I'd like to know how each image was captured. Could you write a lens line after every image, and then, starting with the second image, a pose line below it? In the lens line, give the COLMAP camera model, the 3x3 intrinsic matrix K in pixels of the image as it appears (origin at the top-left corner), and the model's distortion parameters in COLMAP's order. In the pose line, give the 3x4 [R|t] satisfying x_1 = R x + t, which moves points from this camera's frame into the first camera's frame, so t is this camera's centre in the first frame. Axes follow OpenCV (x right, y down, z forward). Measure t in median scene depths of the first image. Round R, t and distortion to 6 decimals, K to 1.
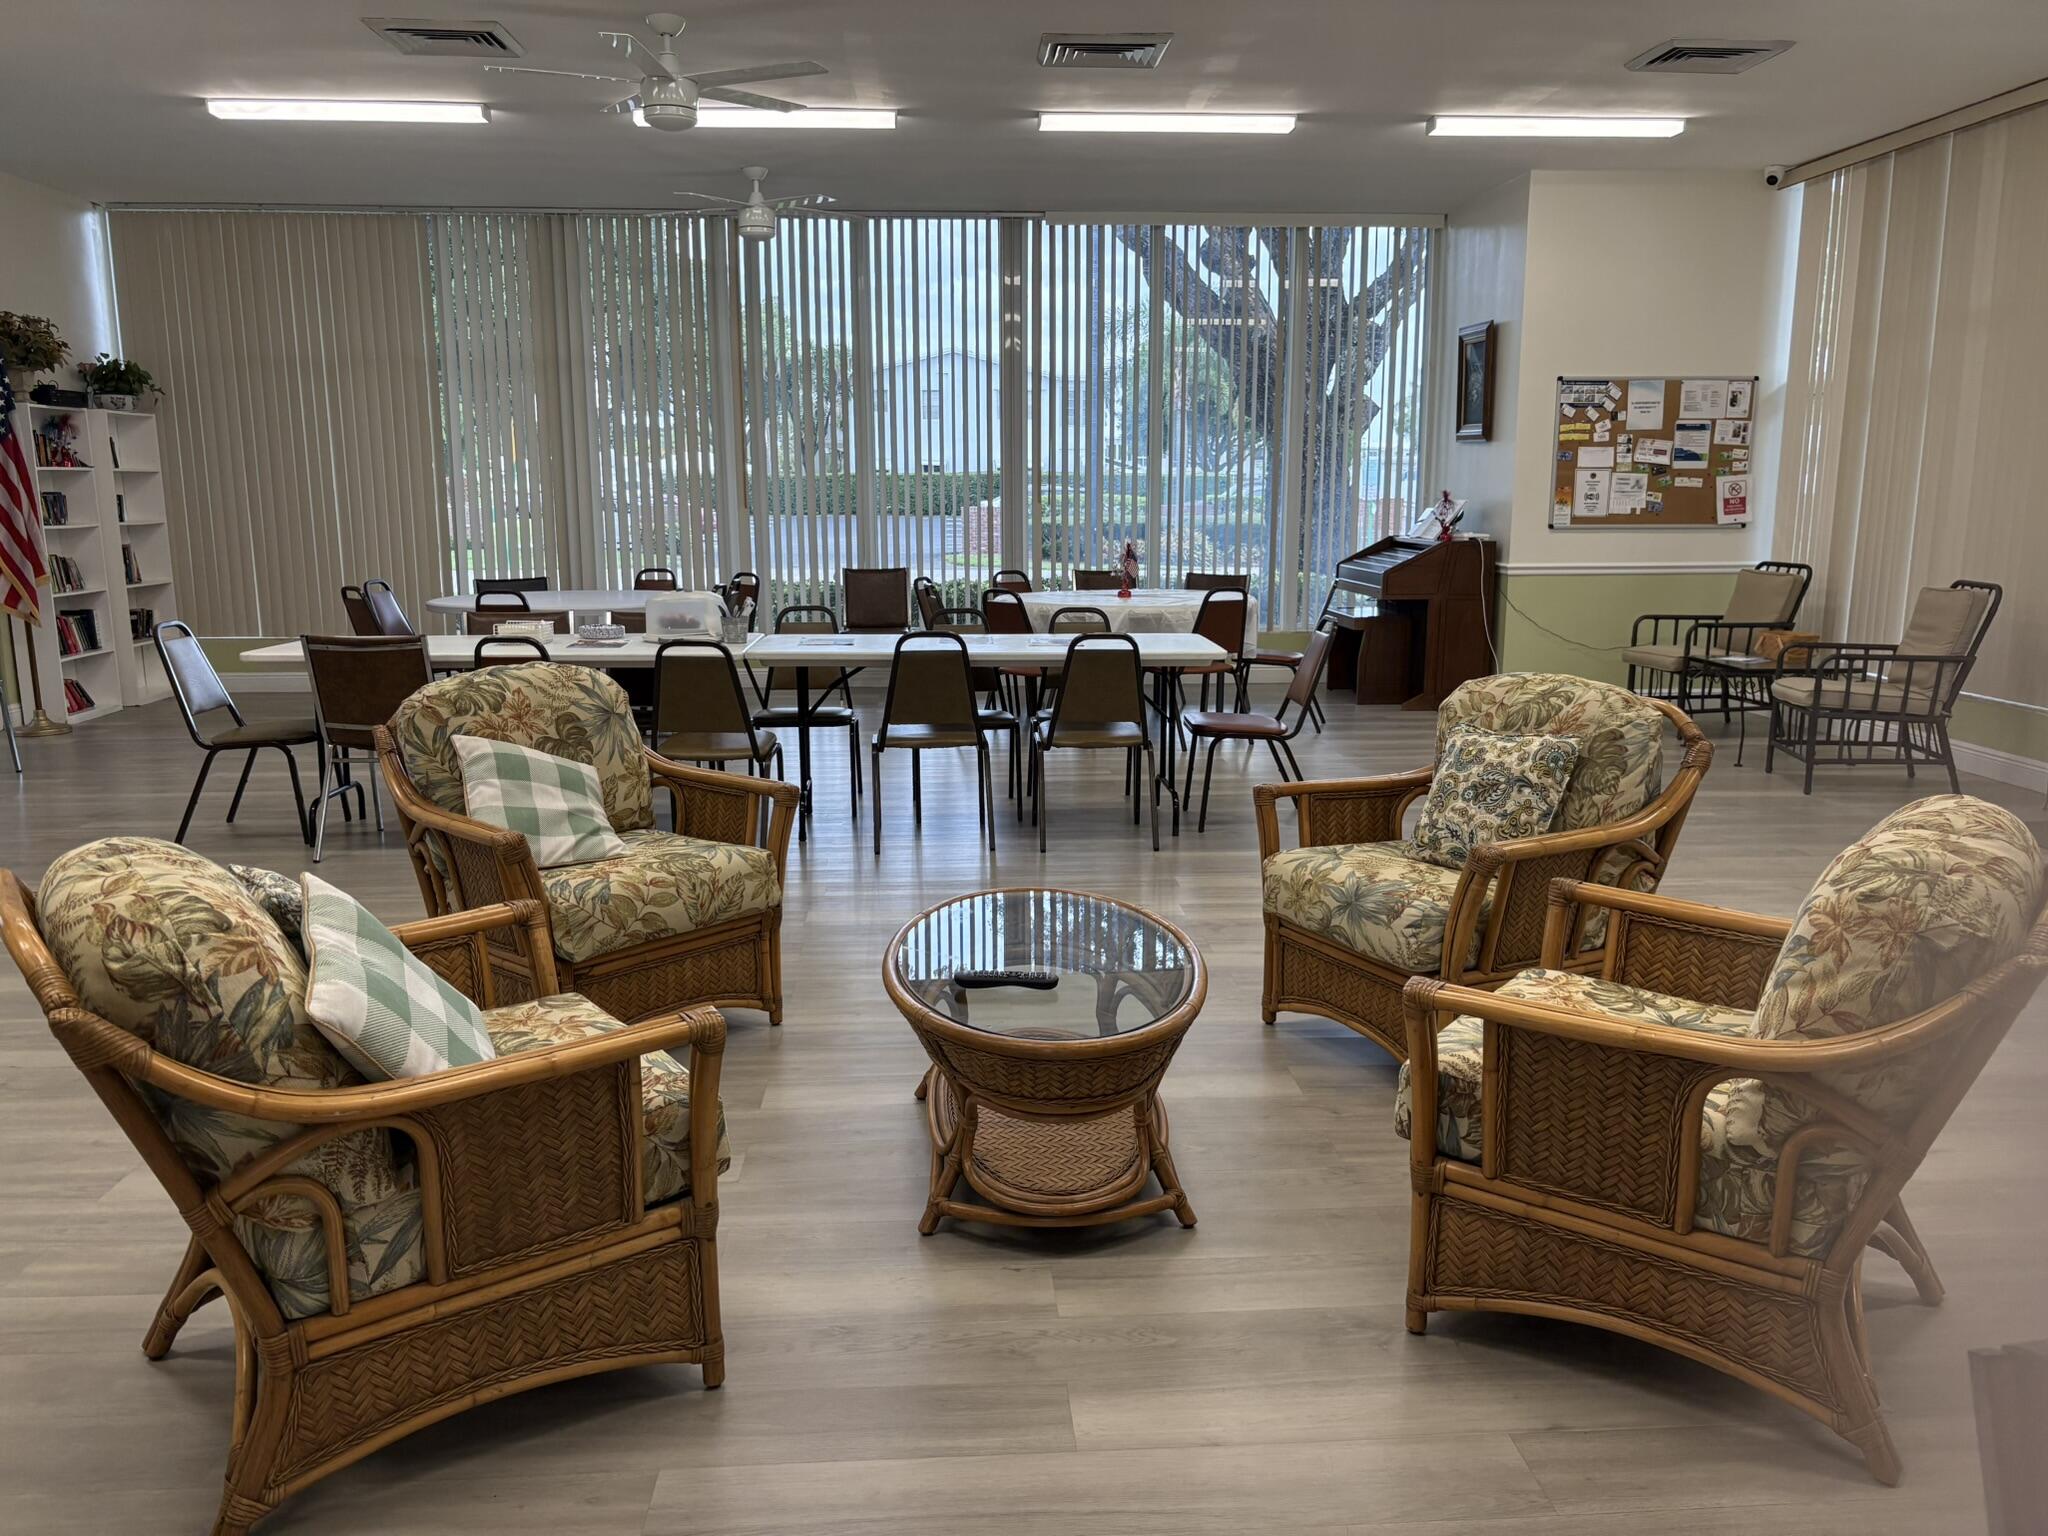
lens RADIAL K [[1559.0, 0, 1028.0], [0, 1559.0, 786.2], [0, 0, 1]] dist [0.038611, -0.033564]
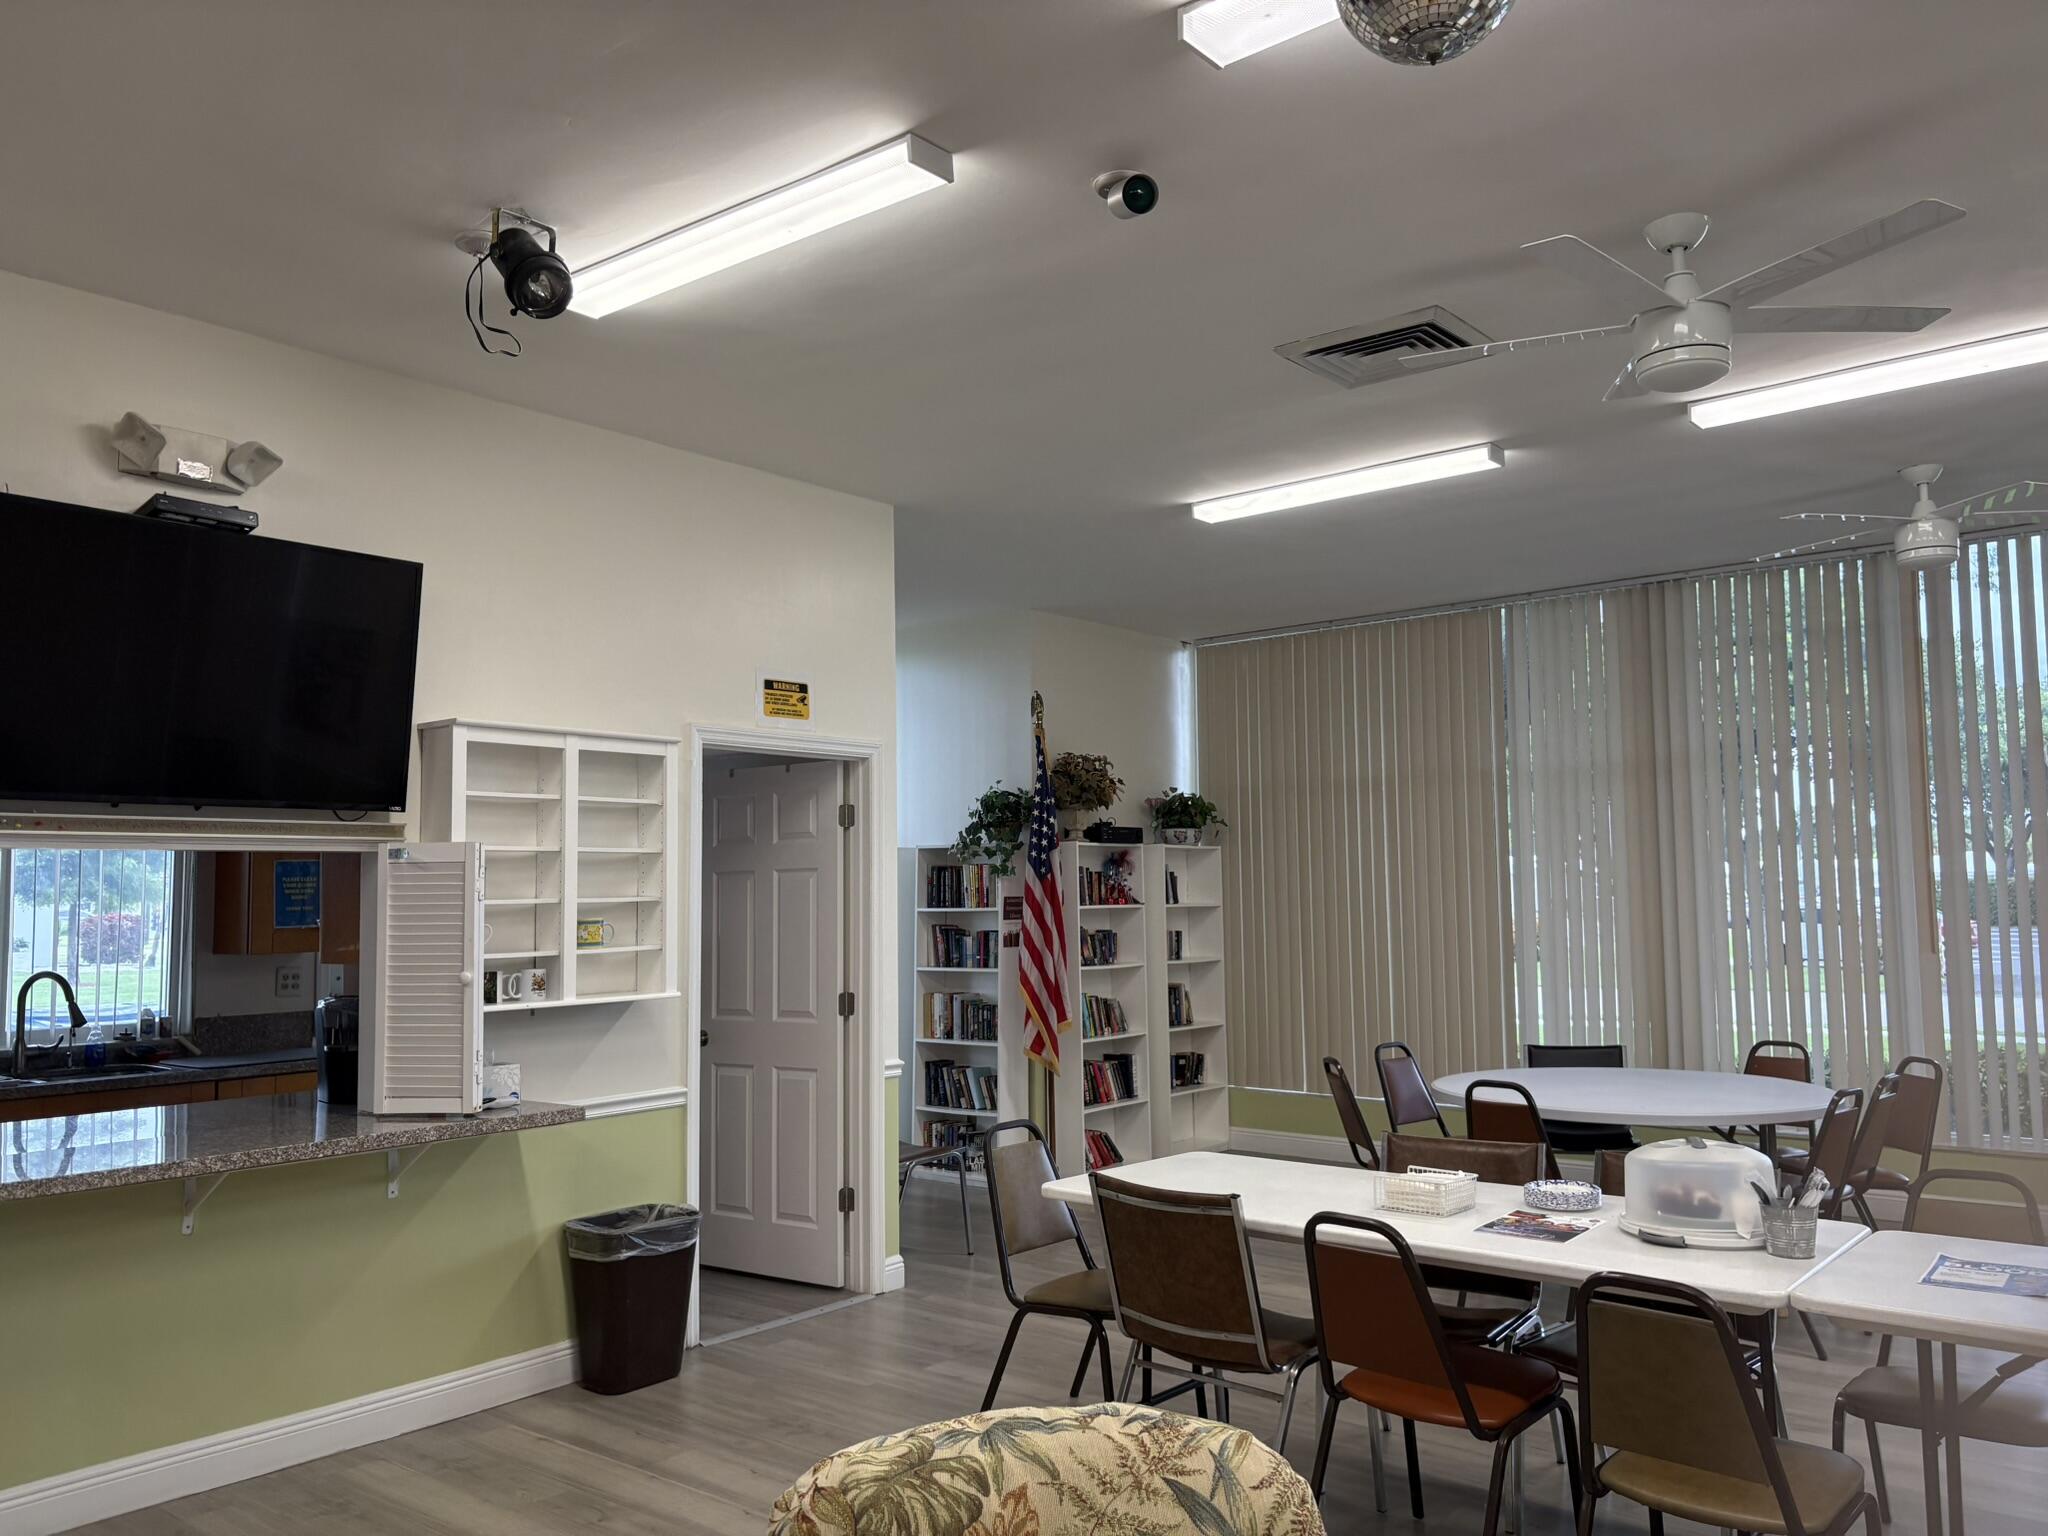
lens RADIAL K [[1559.0, 0, 1021.1], [0, 1559.0, 772.3], [0, 0, 1]] dist [0.038611, -0.033564]
pose [[0.734219, -0.062262, -0.676052, -0.005897], [-0.116997, 0.969284, -0.216331, -0.059386], [0.668756, 0.237931, 0.704382, 0.236262]]
